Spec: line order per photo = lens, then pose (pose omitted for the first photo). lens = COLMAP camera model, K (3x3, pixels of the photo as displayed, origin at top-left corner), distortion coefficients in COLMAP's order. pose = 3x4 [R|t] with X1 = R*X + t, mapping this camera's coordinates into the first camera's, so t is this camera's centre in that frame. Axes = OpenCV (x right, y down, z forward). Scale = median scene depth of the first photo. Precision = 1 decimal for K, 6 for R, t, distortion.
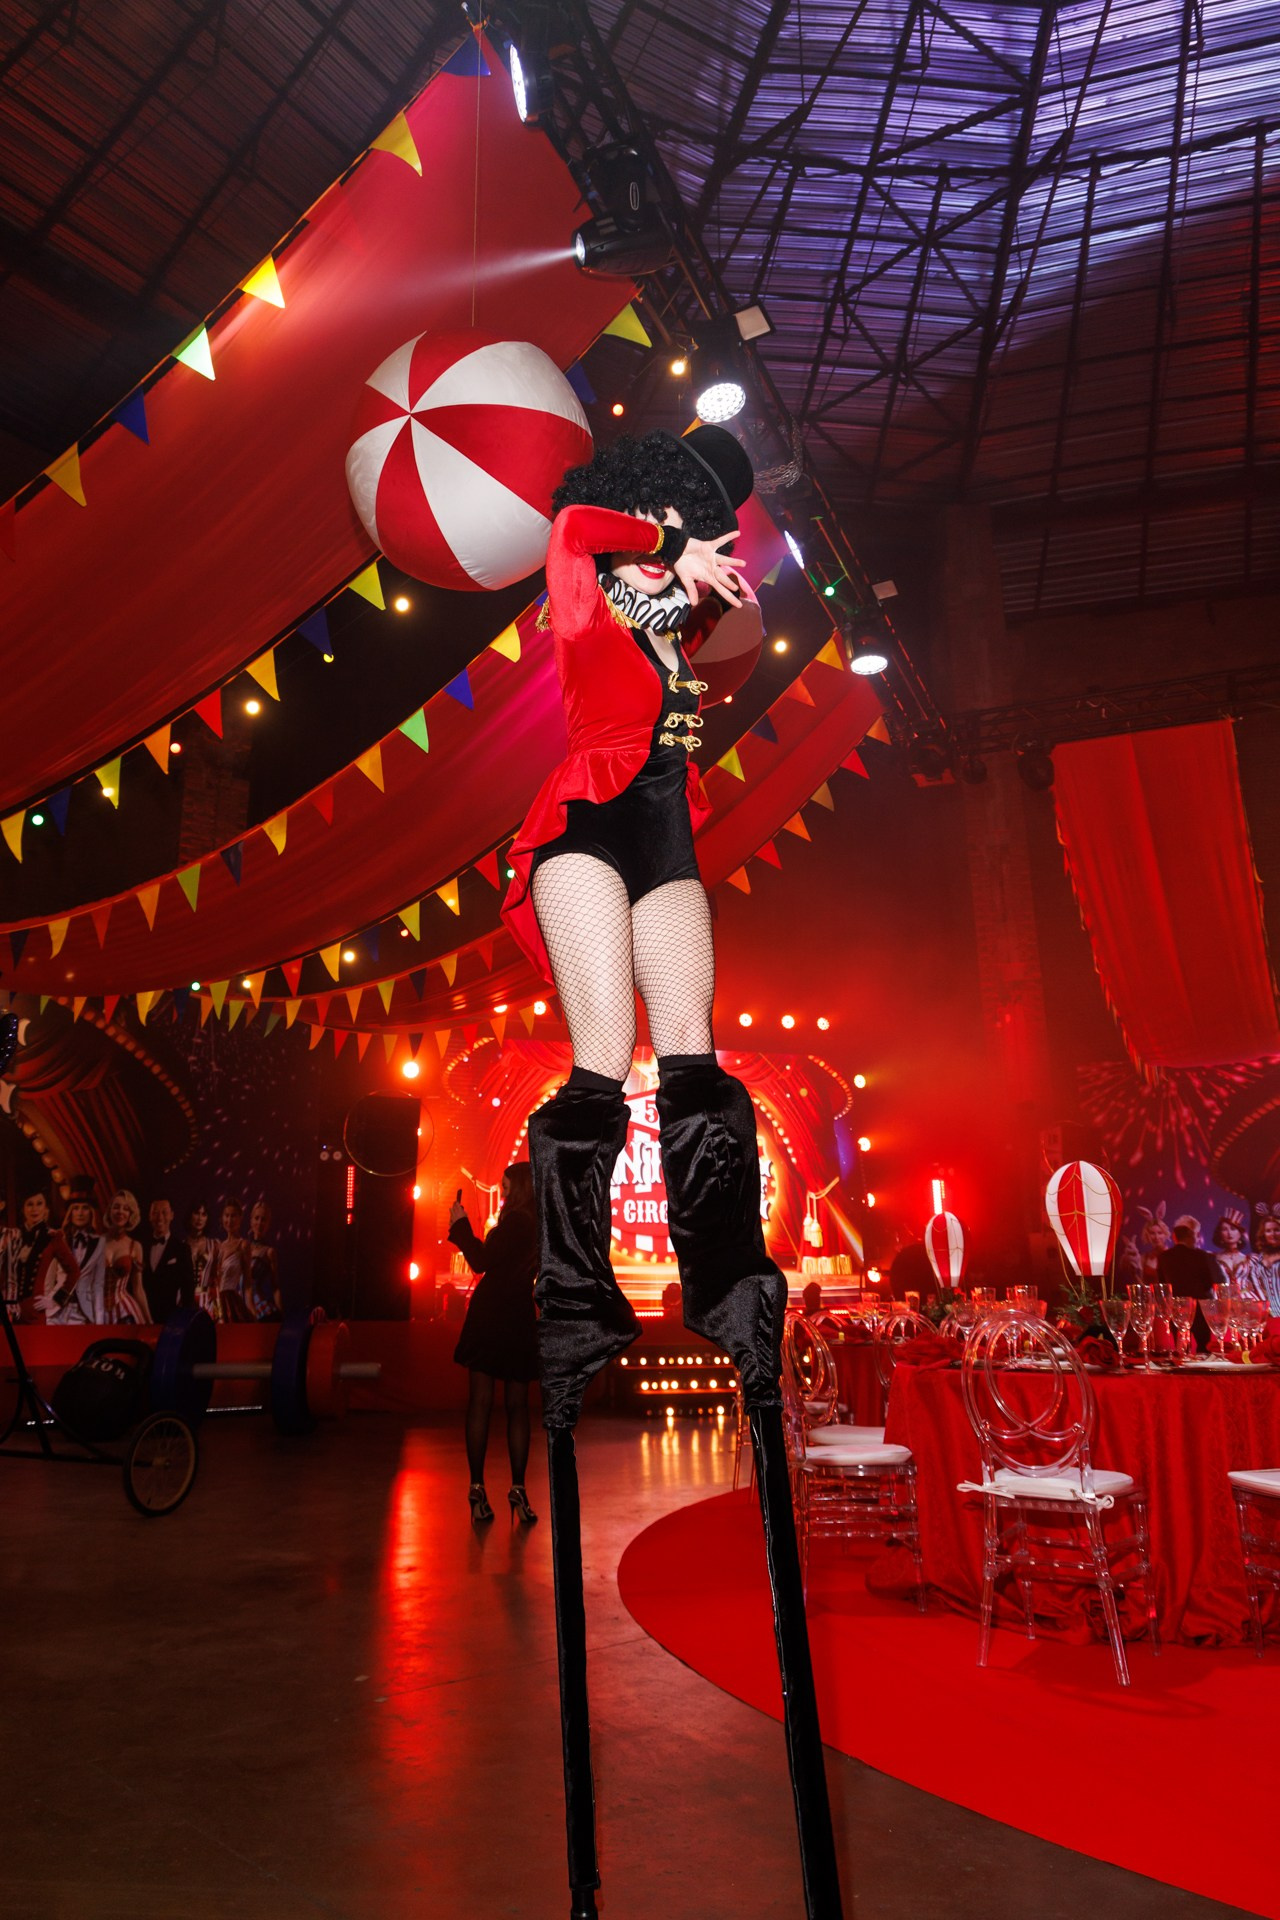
lens RADIAL K [[1351.1, 0, 584.2], [0, 1351.1, 918.5], [0, 0, 1]] dist [0.005668, 0.001772]
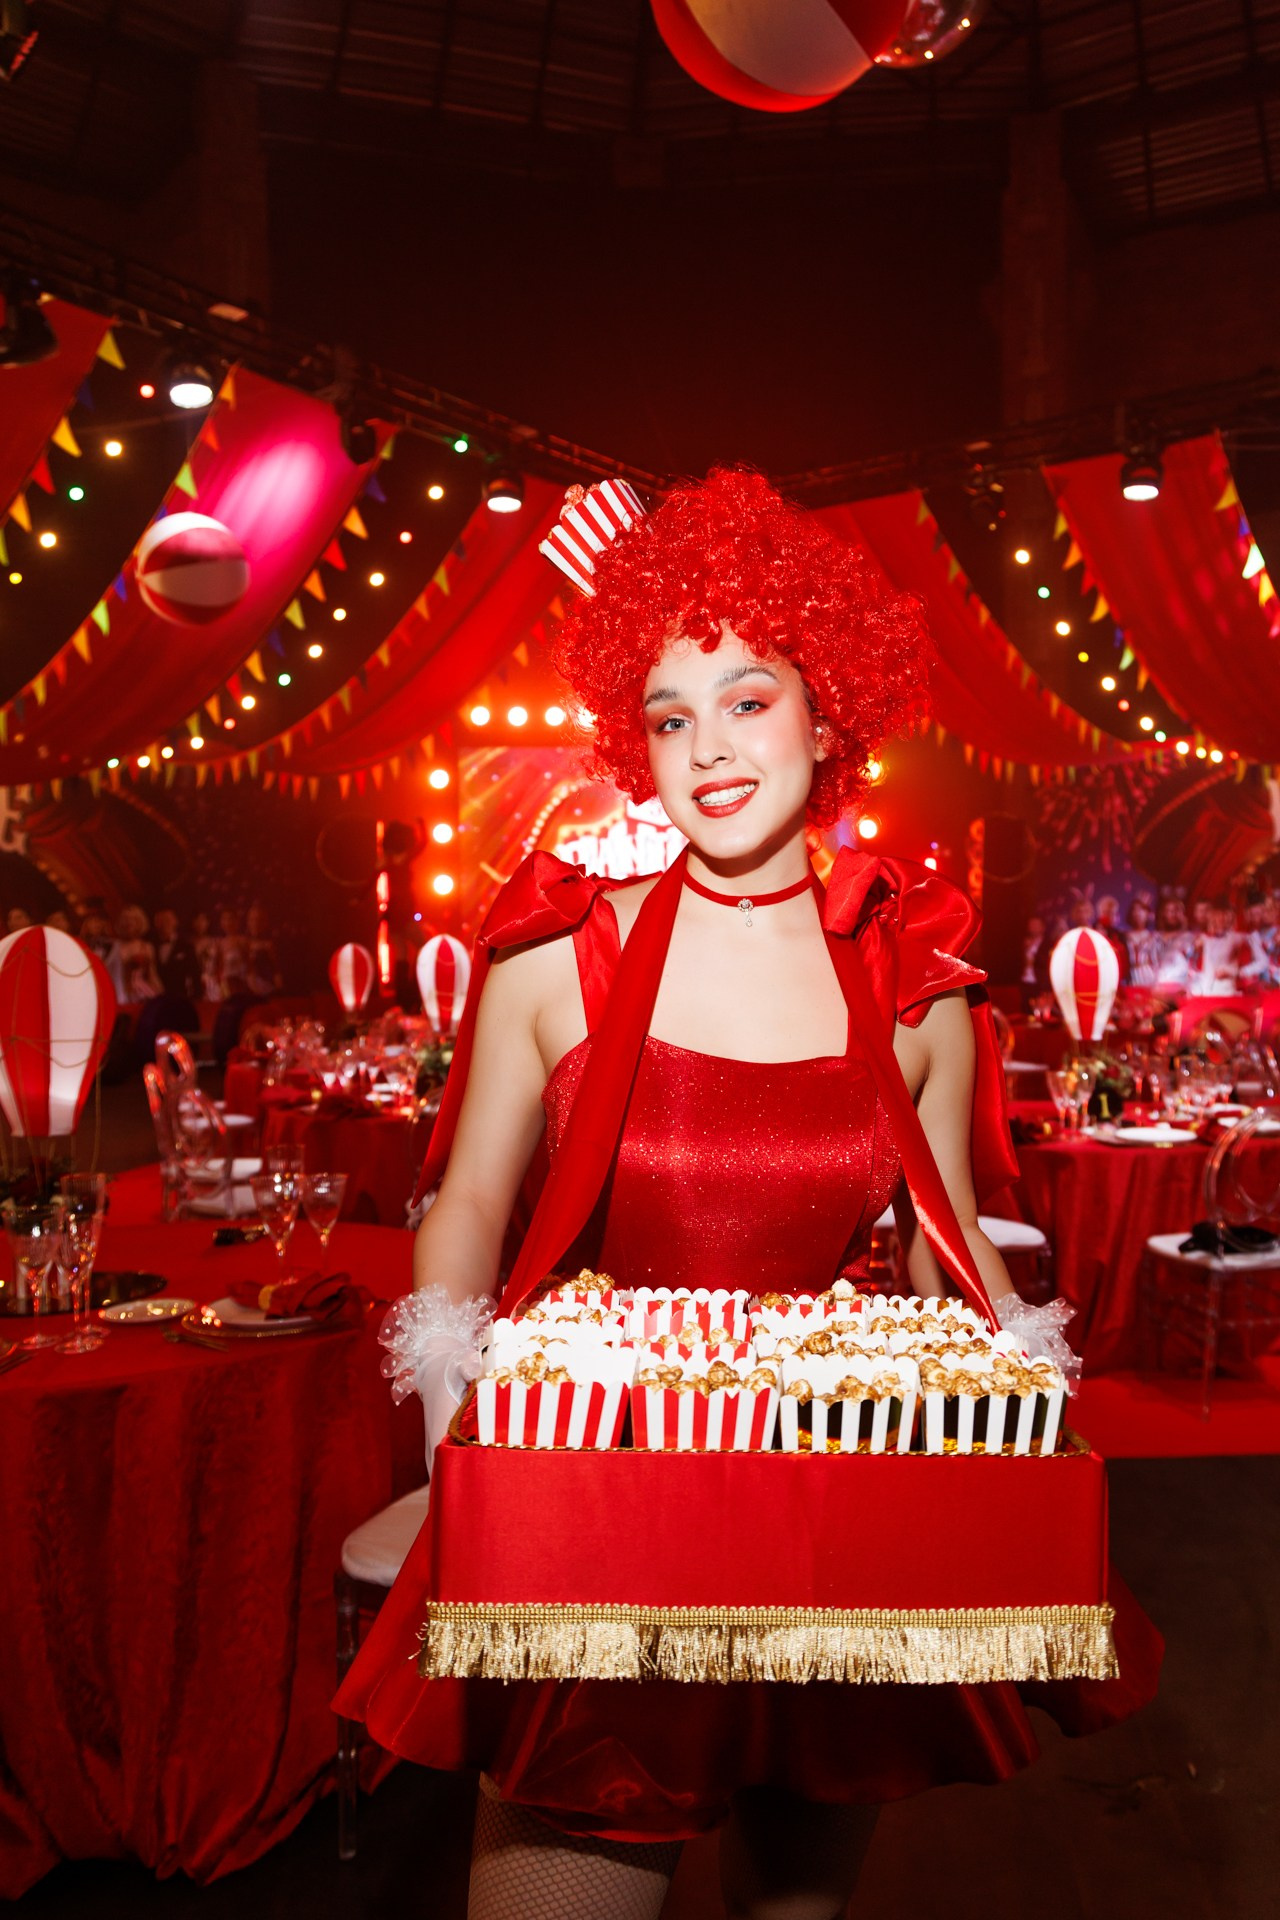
lens RADIAL K [[1450.1, 0, 667.6], [0, 1450.1, 991.3], [0, 0, 1]] dist [-0.004100, 0.001290]
pose [[0.979338, 0.000238, -0.202230, 0.338574], [0.063034, 0.949823, 0.306369, -0.088044], [0.192155, -0.312786, 0.930183, -0.174583]]
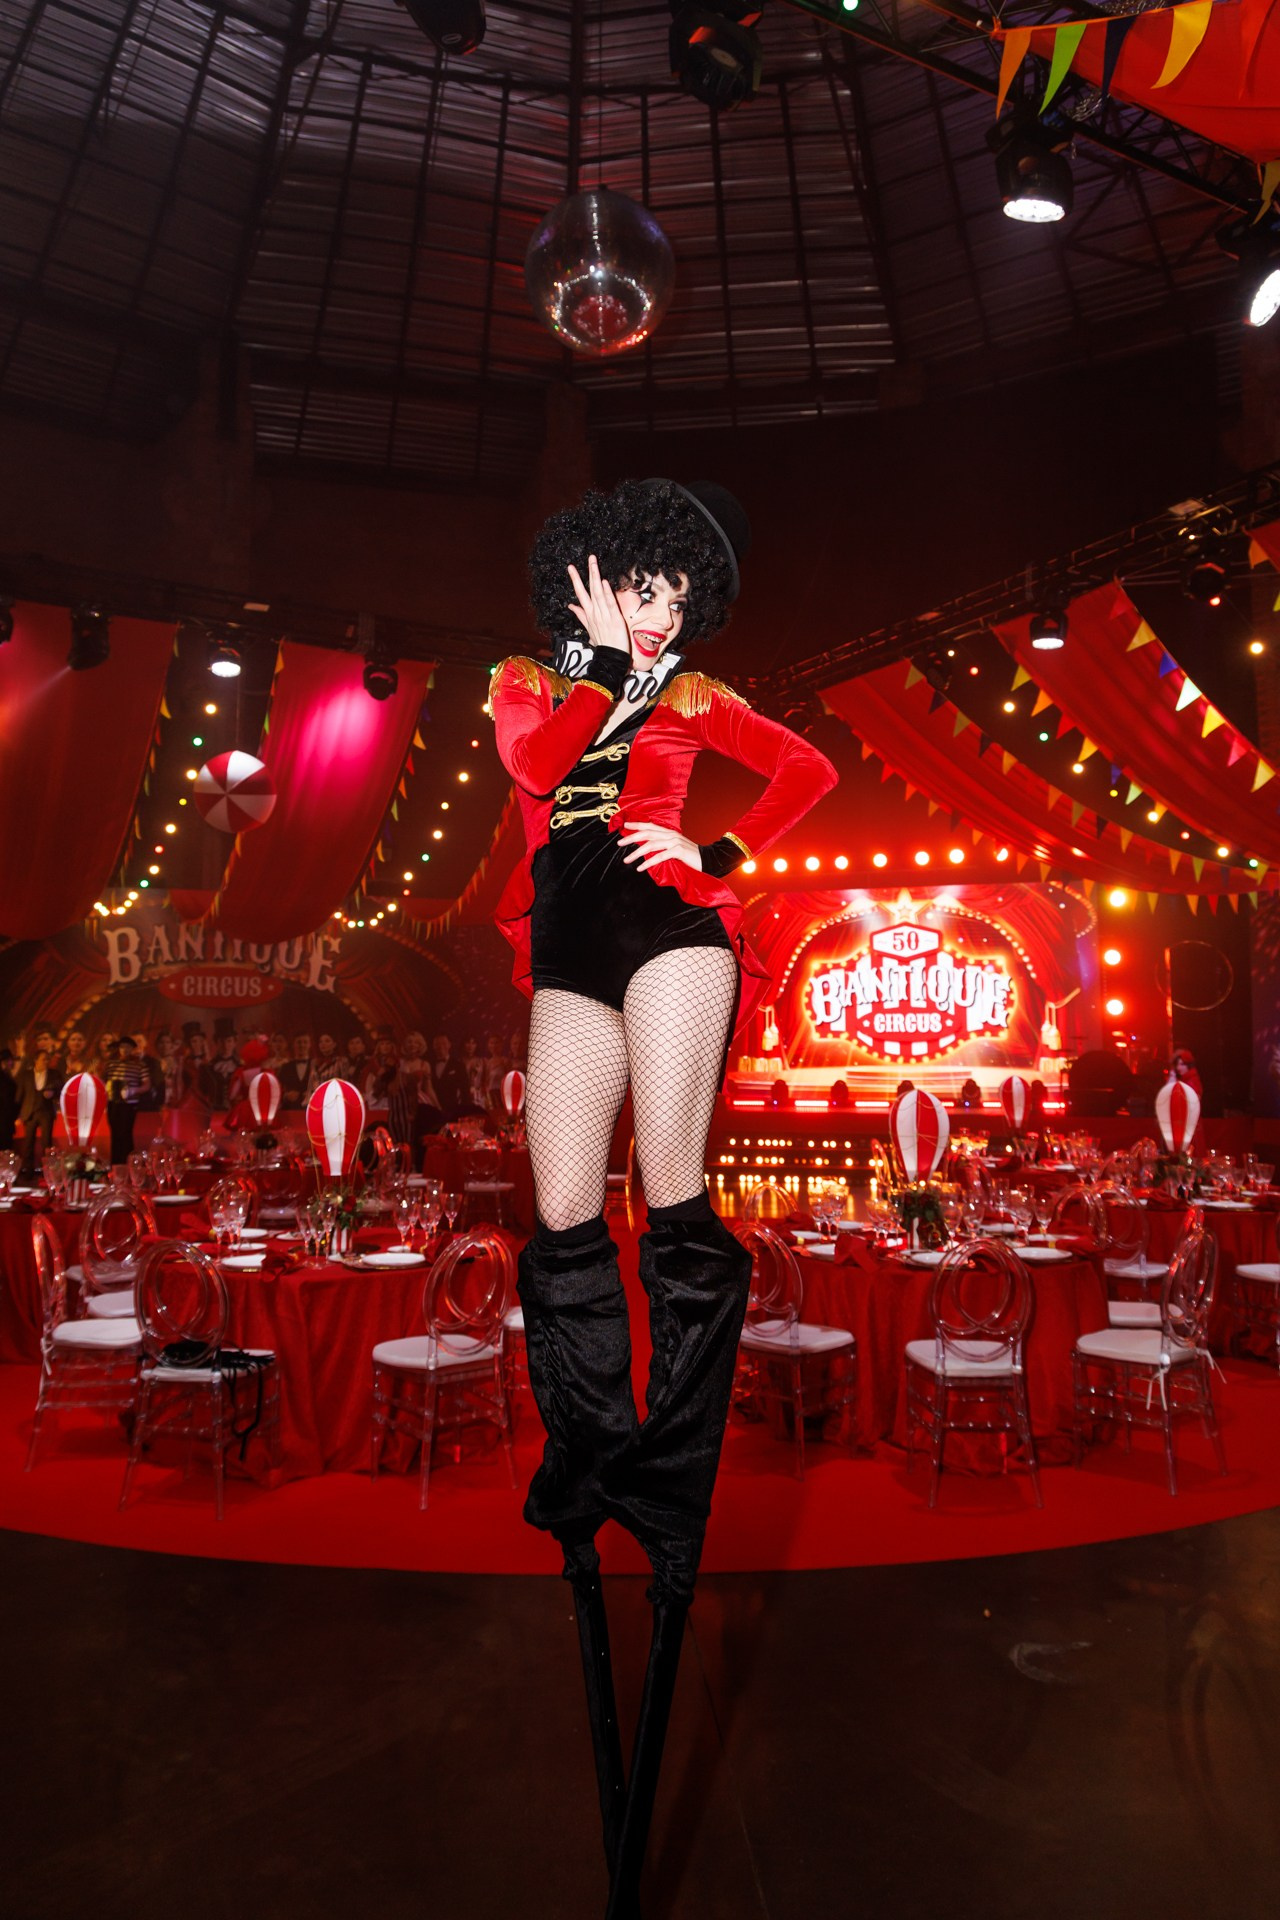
lens RADIAL K [[1321.2, 0, 635.3], [0, 1321.2, 917.3], [0, 0, 1]] dist [0.002309, -0.002126]
pose [[0.801907, -0.058398, -0.594588, 0.637857], [0.160820, 0.979577, 0.120685, -0.067156], [0.575397, -0.192400, 0.794922, -0.082847]]
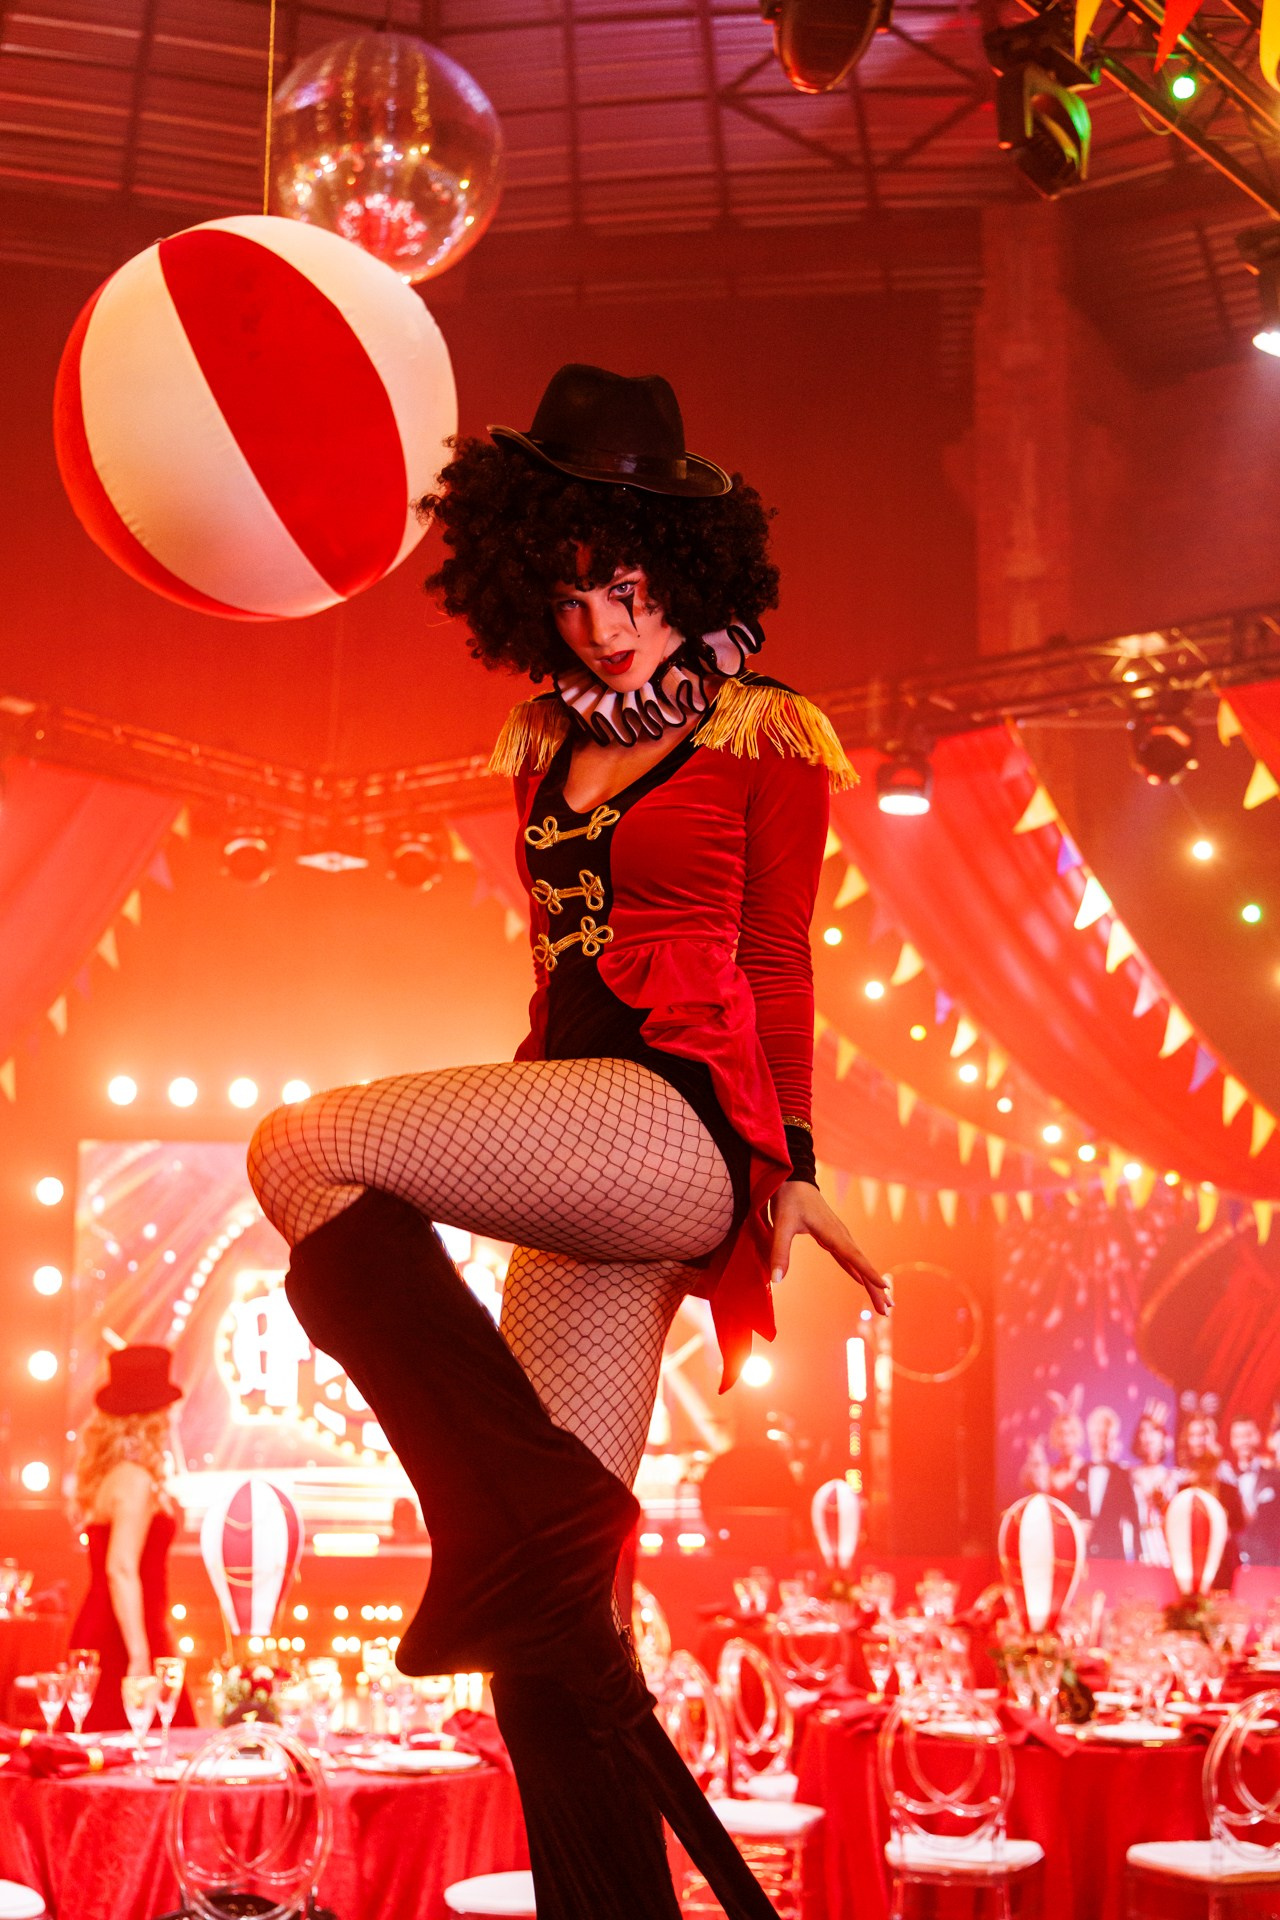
lens RADIAL K [[2585.5, 0, 640.0], [0, 2585.5, 960.0], [0, 0, 1]] dist [0.003142, -0.008199]
pose [[0.972953, -0.031967, -0.228781, 0.526040], [0.052430, 0.995091, 0.083932, -0.112722], [0.224975, -0.093657, 0.969853, -0.238857]]
